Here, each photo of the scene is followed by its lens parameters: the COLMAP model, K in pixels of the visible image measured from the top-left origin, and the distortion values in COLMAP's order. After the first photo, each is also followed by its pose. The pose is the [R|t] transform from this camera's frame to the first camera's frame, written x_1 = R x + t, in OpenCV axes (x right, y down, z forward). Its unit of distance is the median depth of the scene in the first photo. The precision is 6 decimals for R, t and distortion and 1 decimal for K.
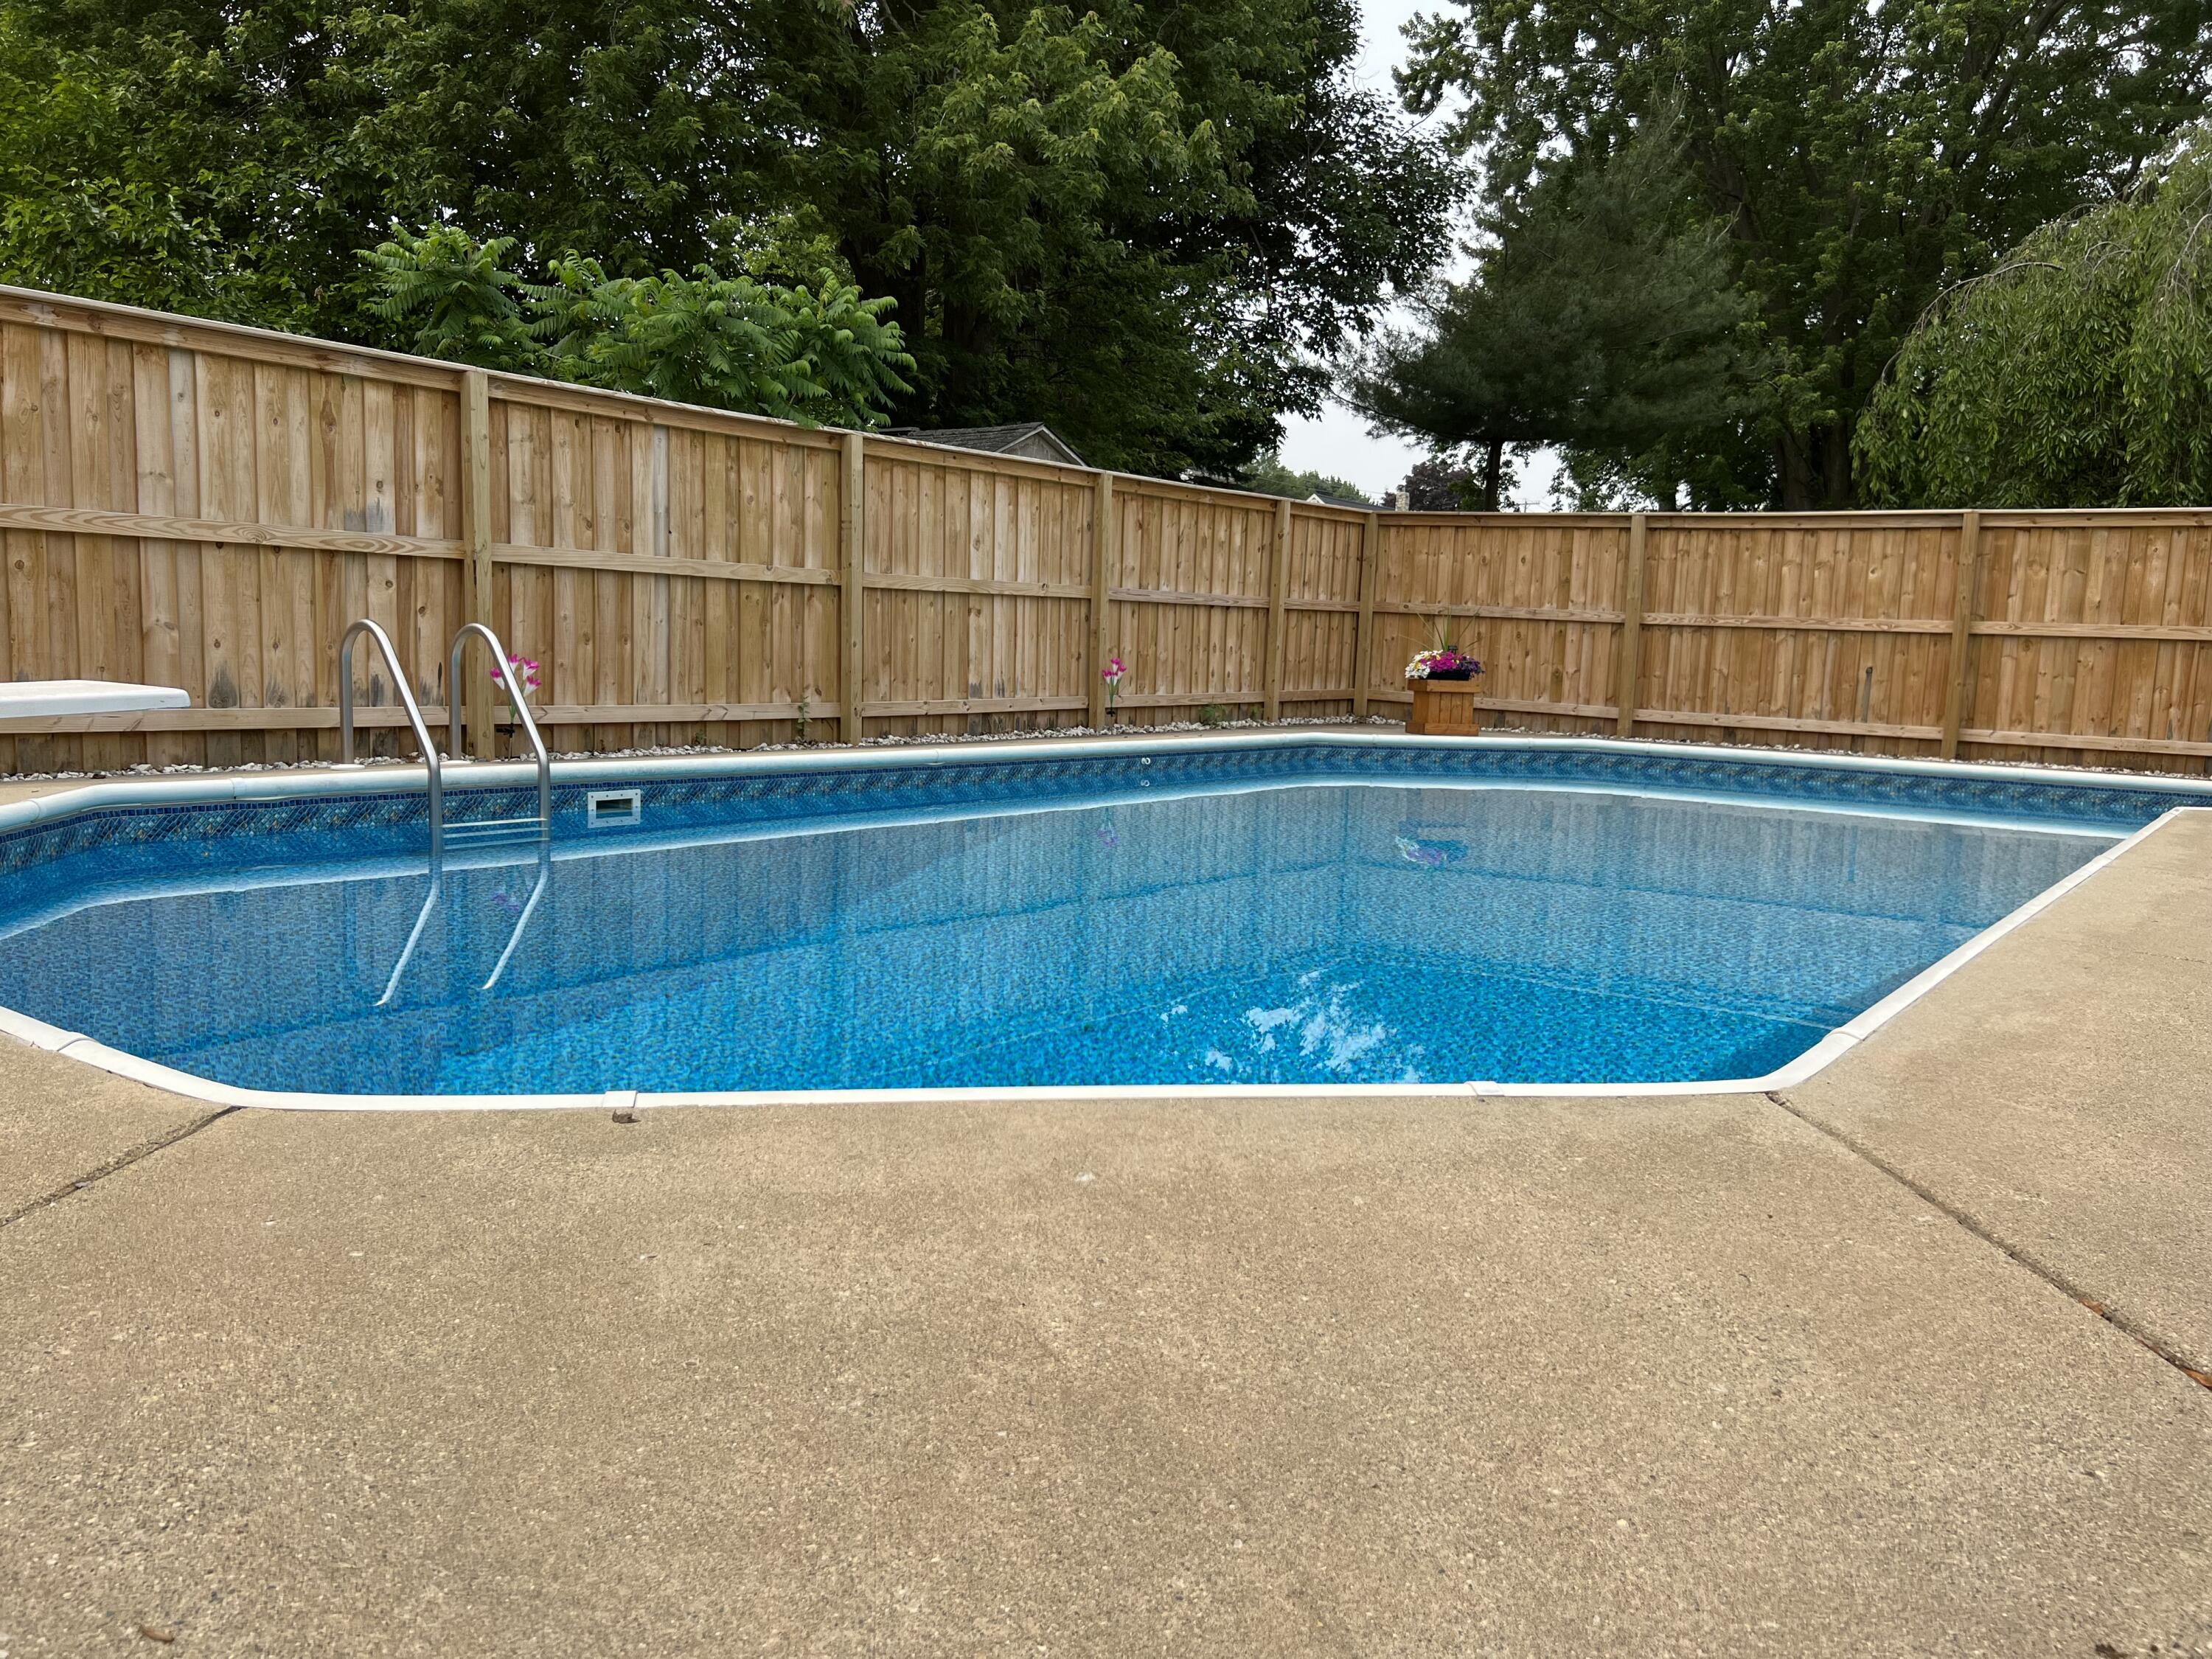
lens RADIAL K [[1686.3, 0, 1108.4], [0, 1686.3, 835.1], [0, 0, 1]] dist [0.038927, -0.007368]
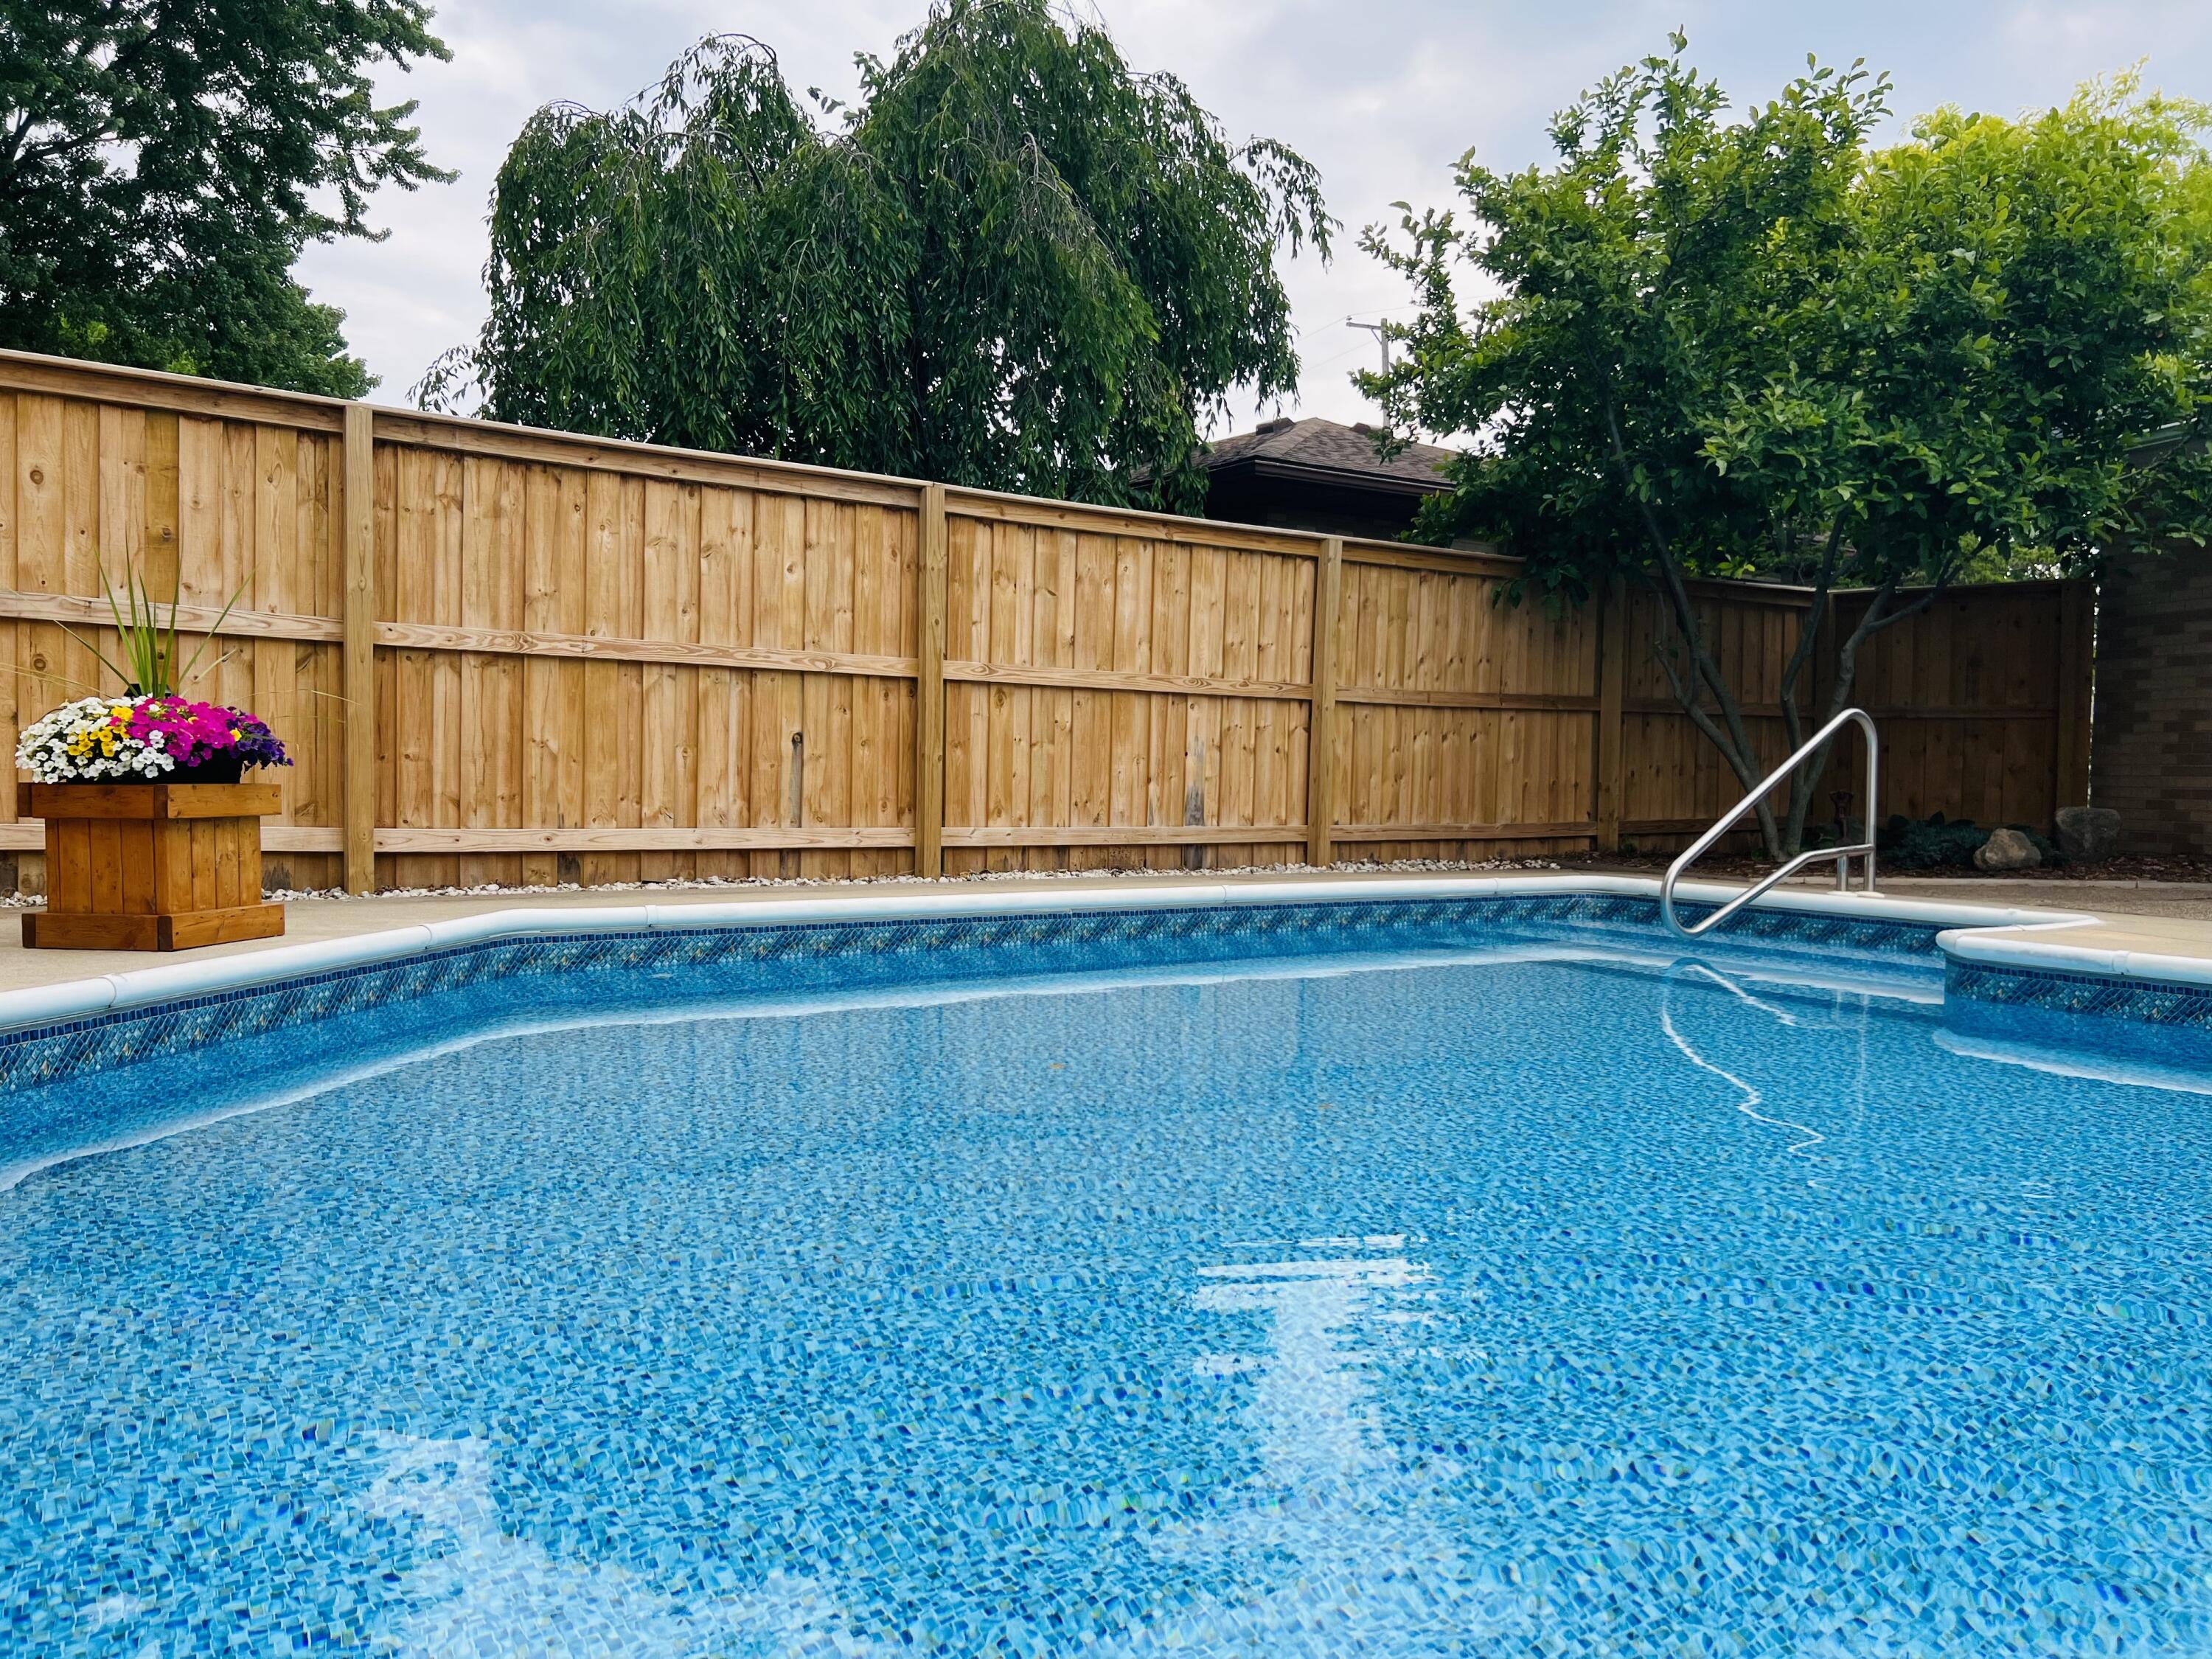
lens RADIAL K [[1686.3, 0, 1104.7], [0, 1686.3, 826.3], [0, 0, 1]] dist [0.038927, -0.007368]
pose [[0.319926, -0.066801, 0.945085, -0.066305], [0.105283, 0.993840, 0.034607, -0.073422], [-0.941575, 0.088430, 0.324988, 0.693419]]
